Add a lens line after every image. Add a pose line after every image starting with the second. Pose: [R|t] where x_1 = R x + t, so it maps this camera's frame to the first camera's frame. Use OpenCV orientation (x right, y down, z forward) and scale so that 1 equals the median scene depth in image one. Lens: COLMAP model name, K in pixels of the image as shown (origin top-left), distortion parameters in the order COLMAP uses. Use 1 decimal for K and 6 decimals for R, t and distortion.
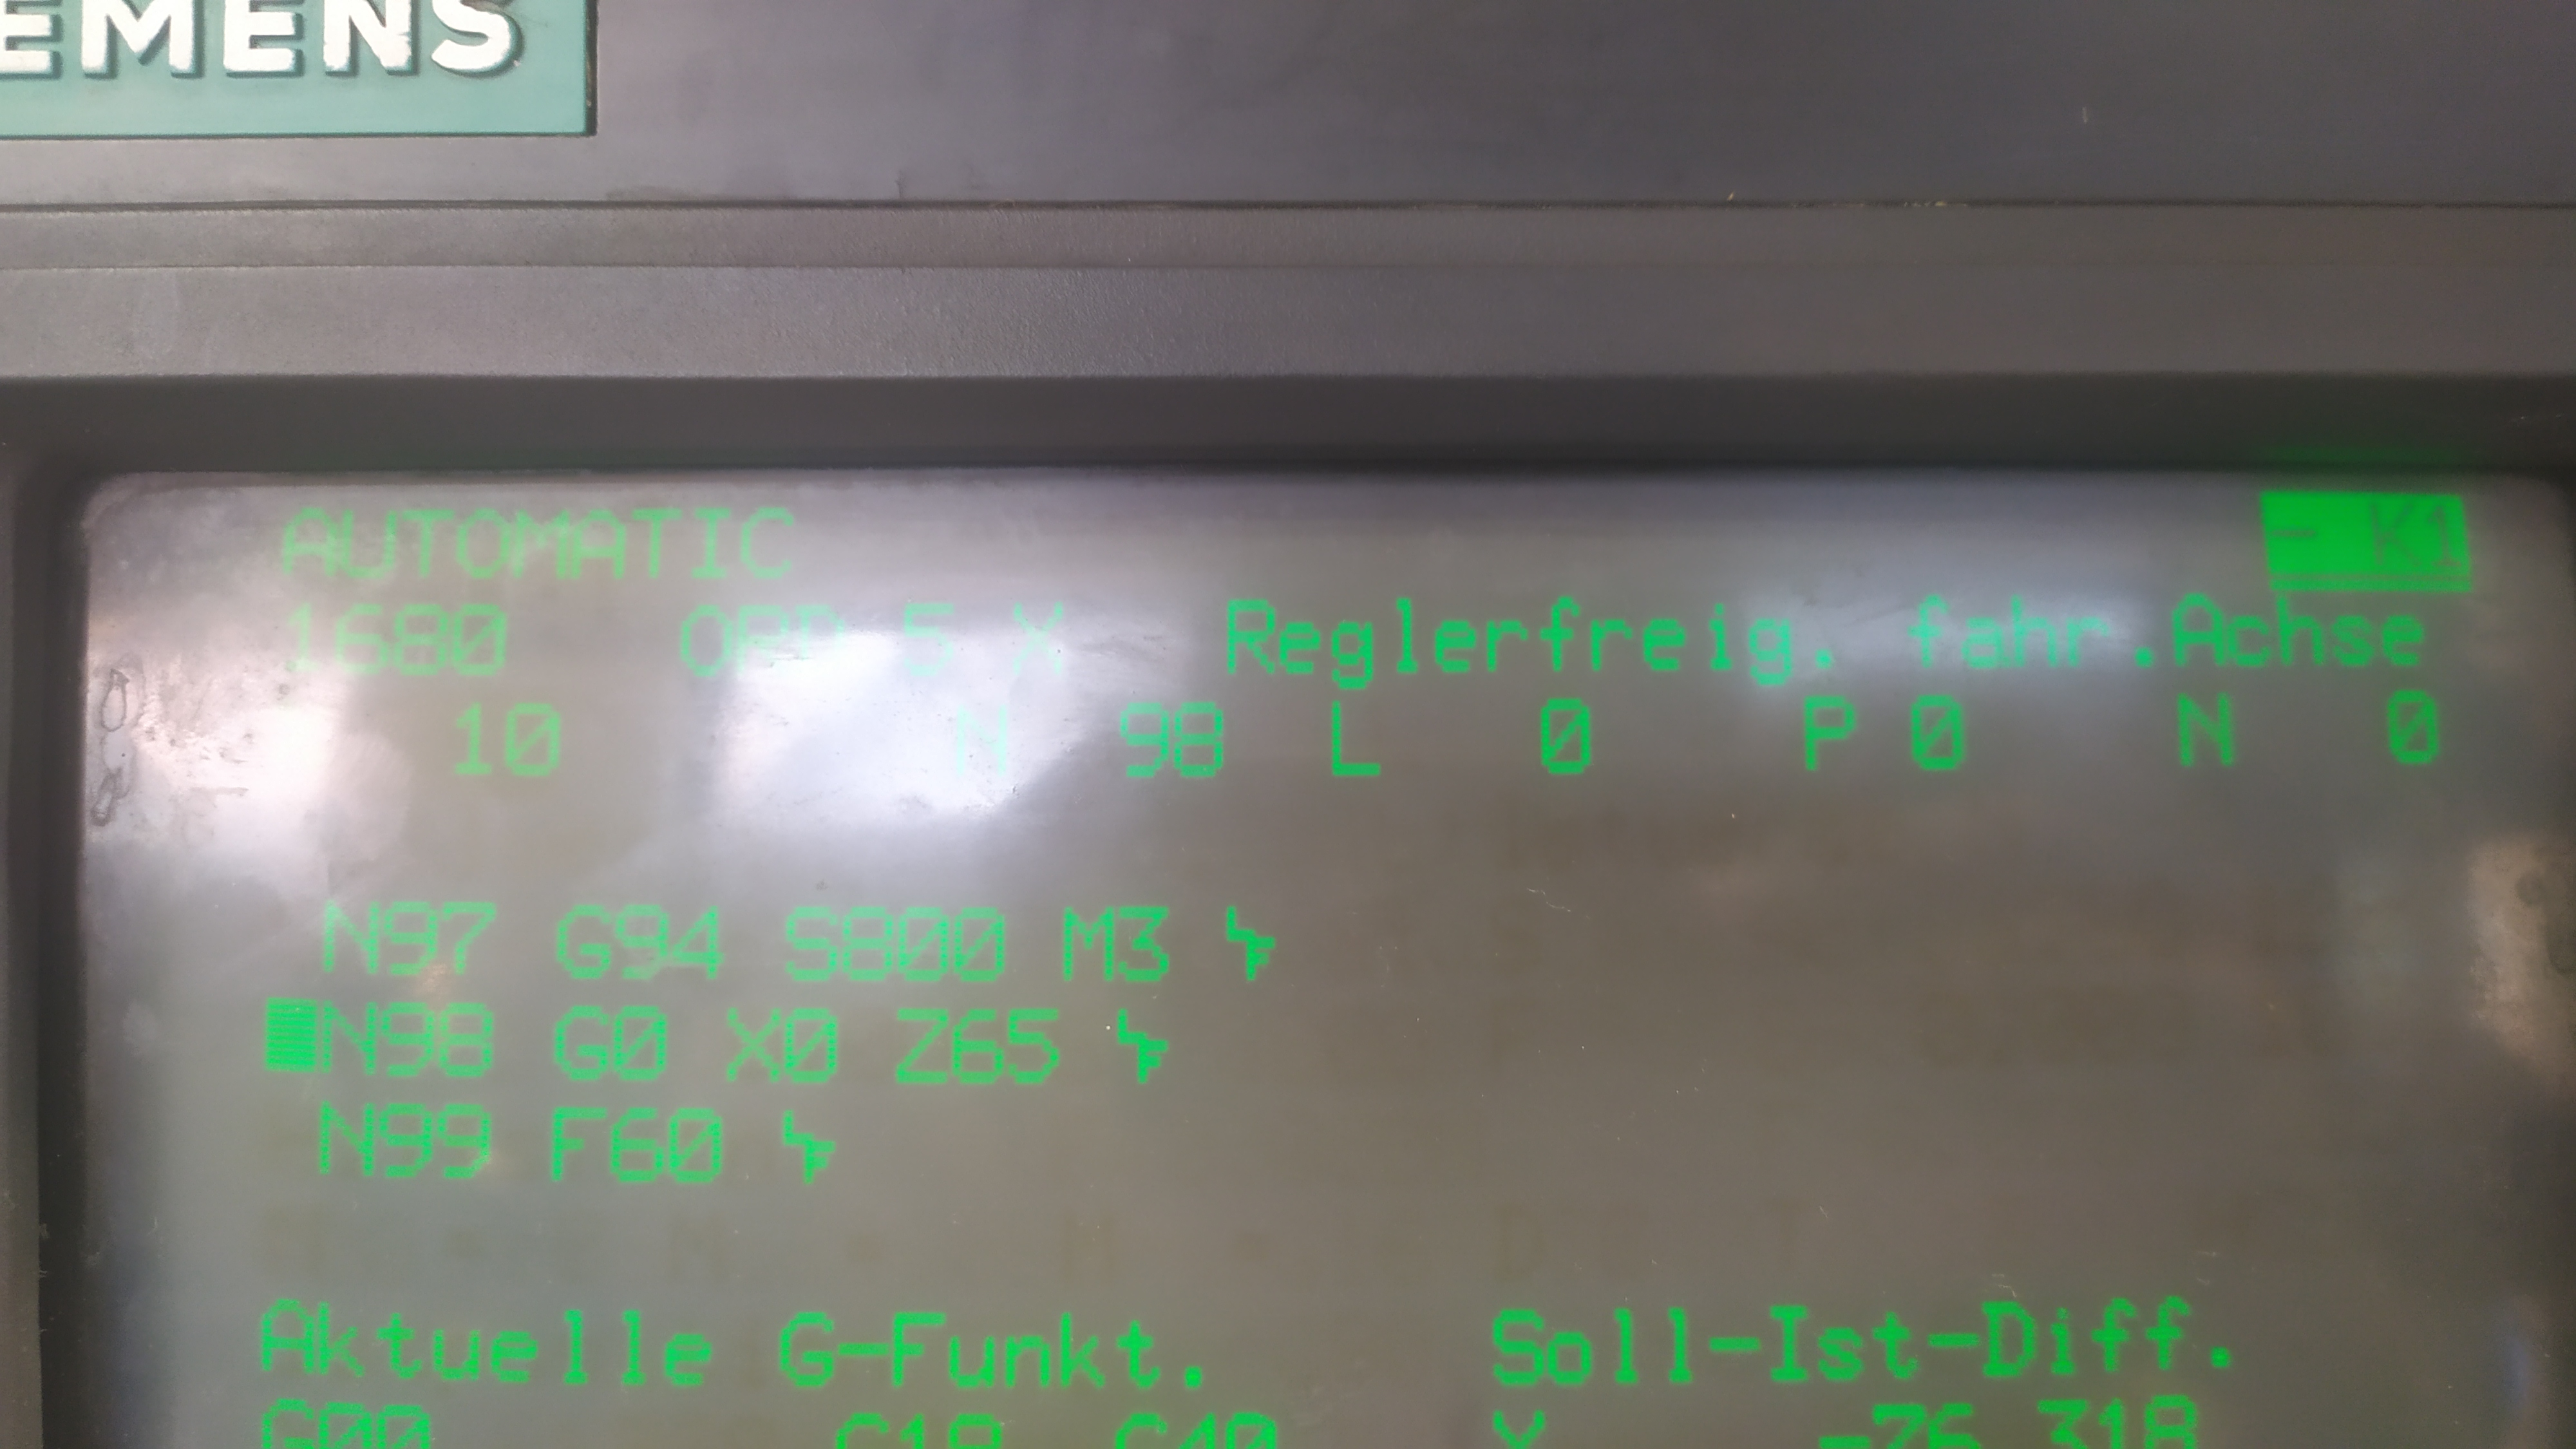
lens RADIAL K [[1878.6, 0, 1270.1], [0, 1878.6, 736.1], [0, 0, 1]] dist [0.001762, -0.038904]
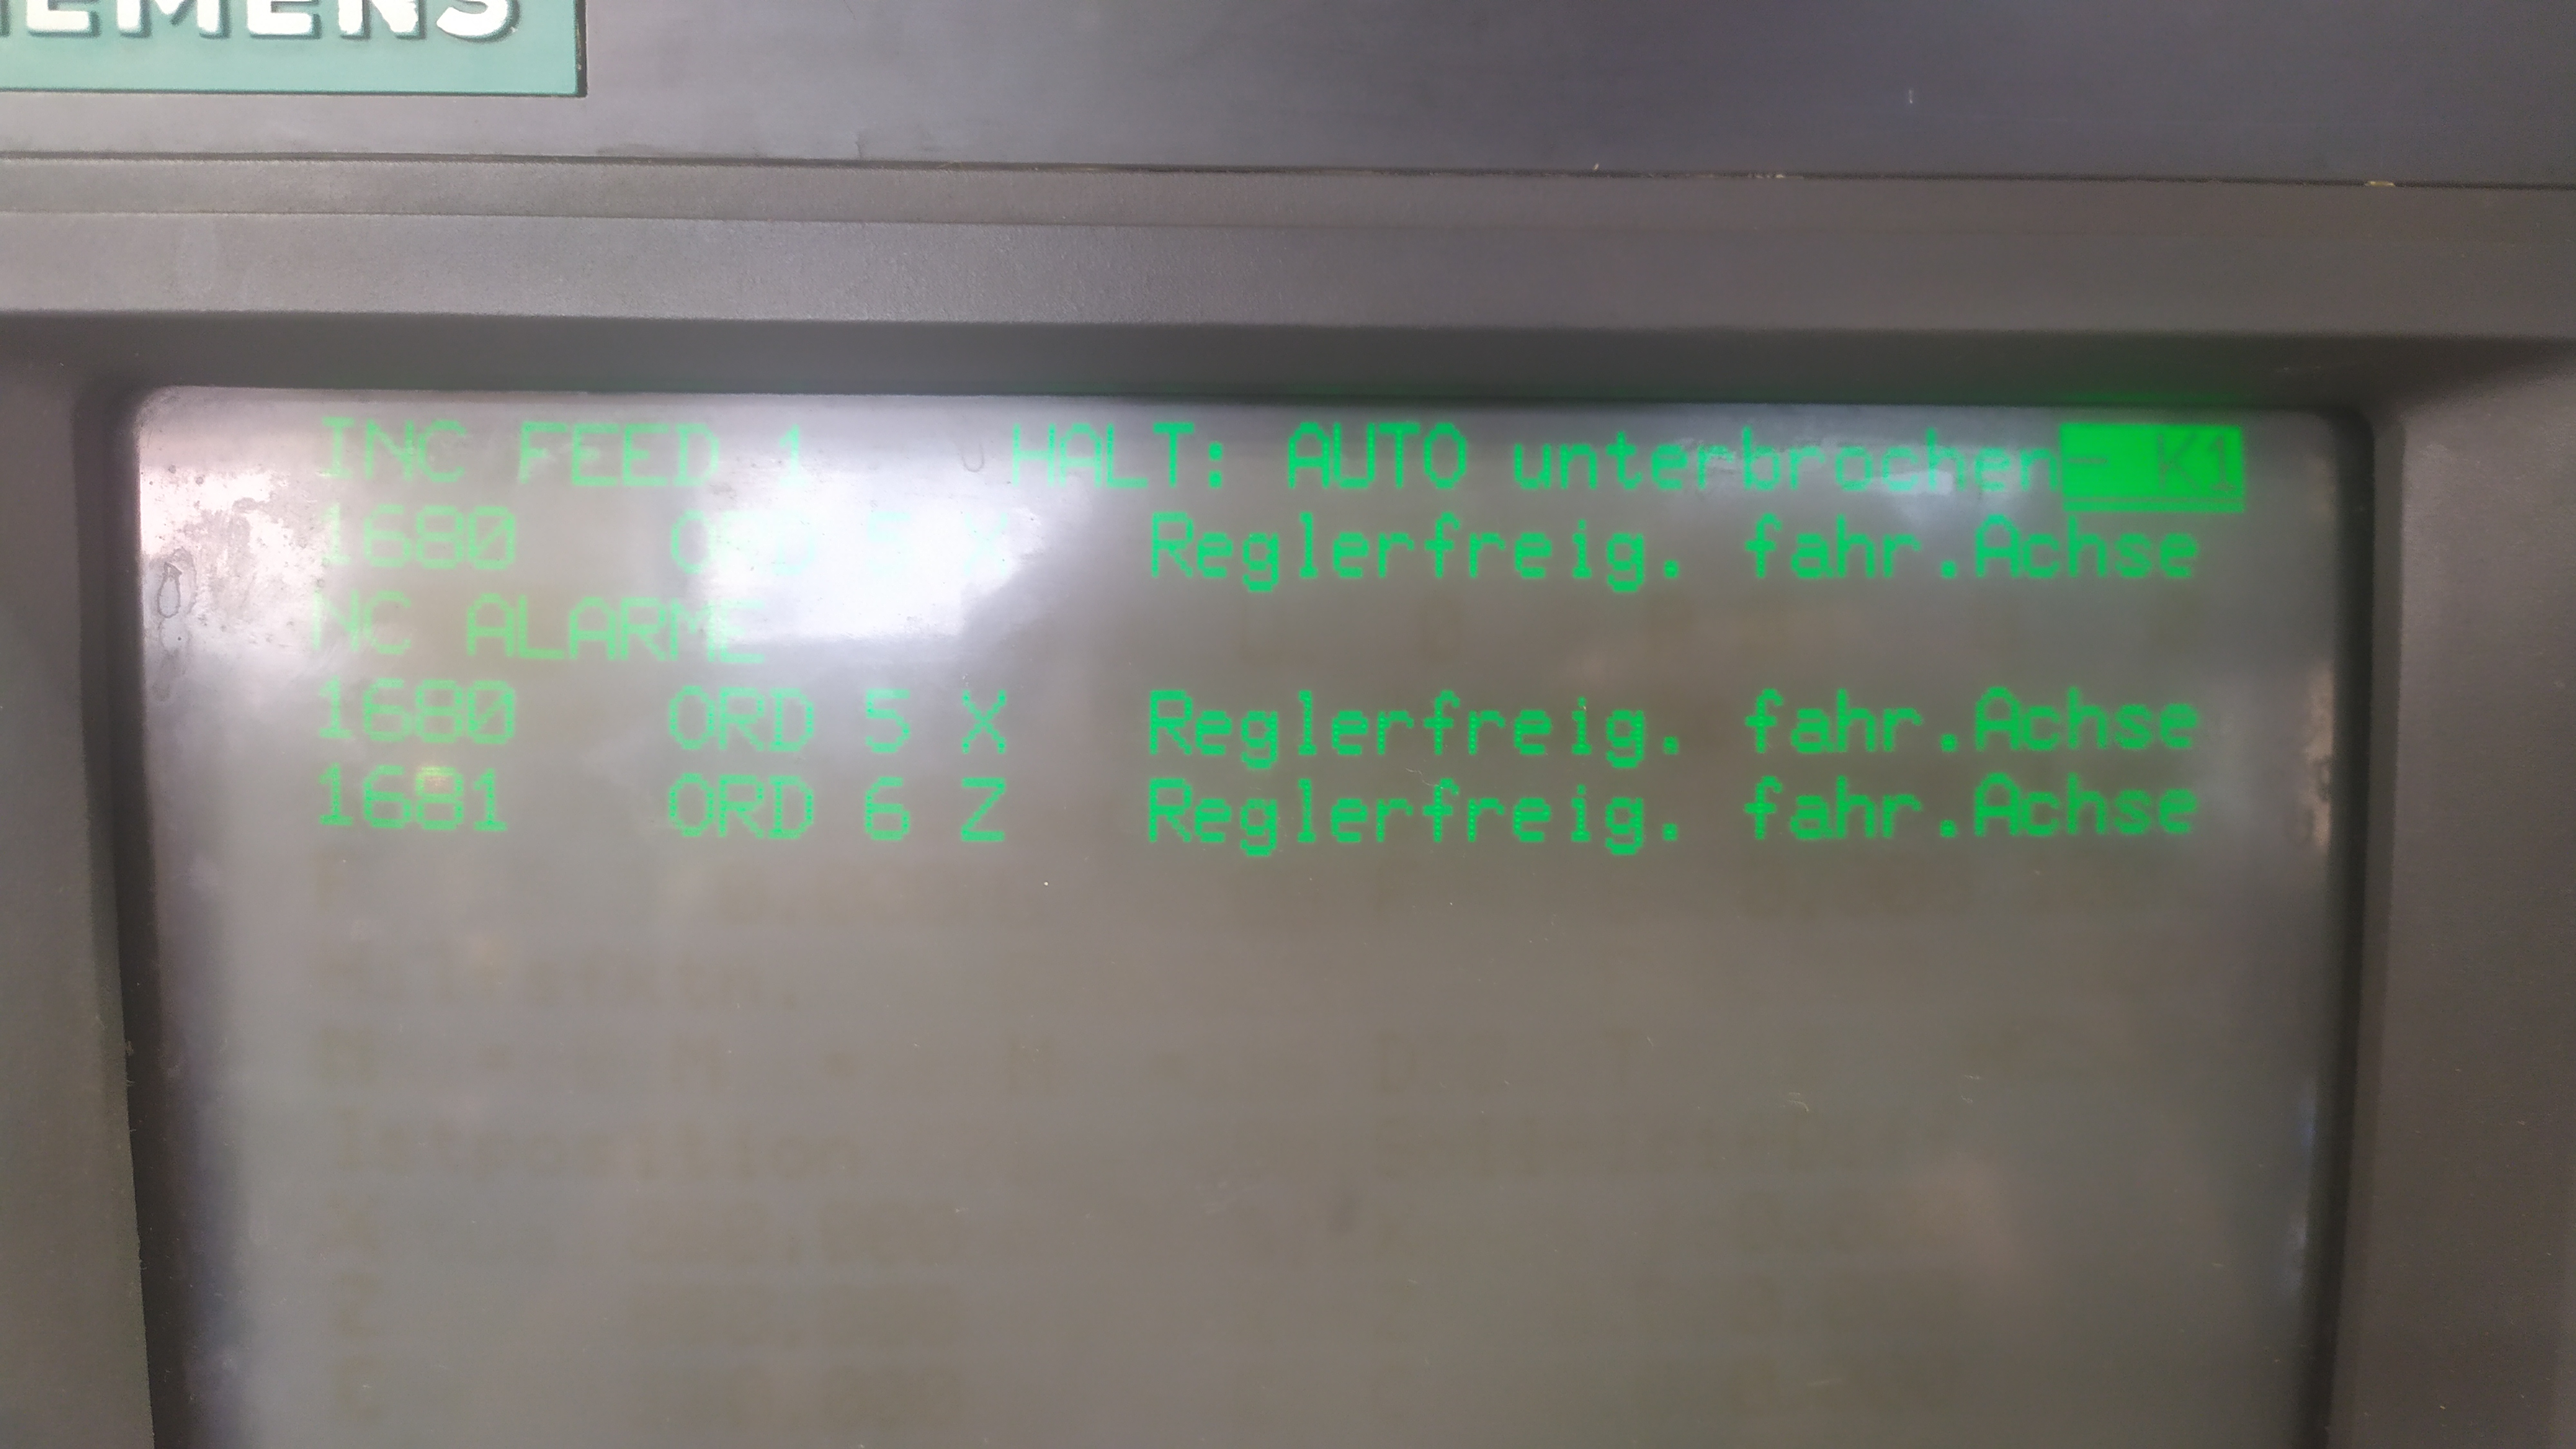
lens RADIAL K [[1878.6, 0, 1298.4], [0, 1878.6, 711.4], [0, 0, 1]] dist [0.001762, -0.038904]
pose [[0.999607, 0.010880, 0.025826, 0.040078], [-0.013498, 0.994544, 0.103444, -0.075488], [-0.024560, -0.103752, 0.994300, -0.159462]]
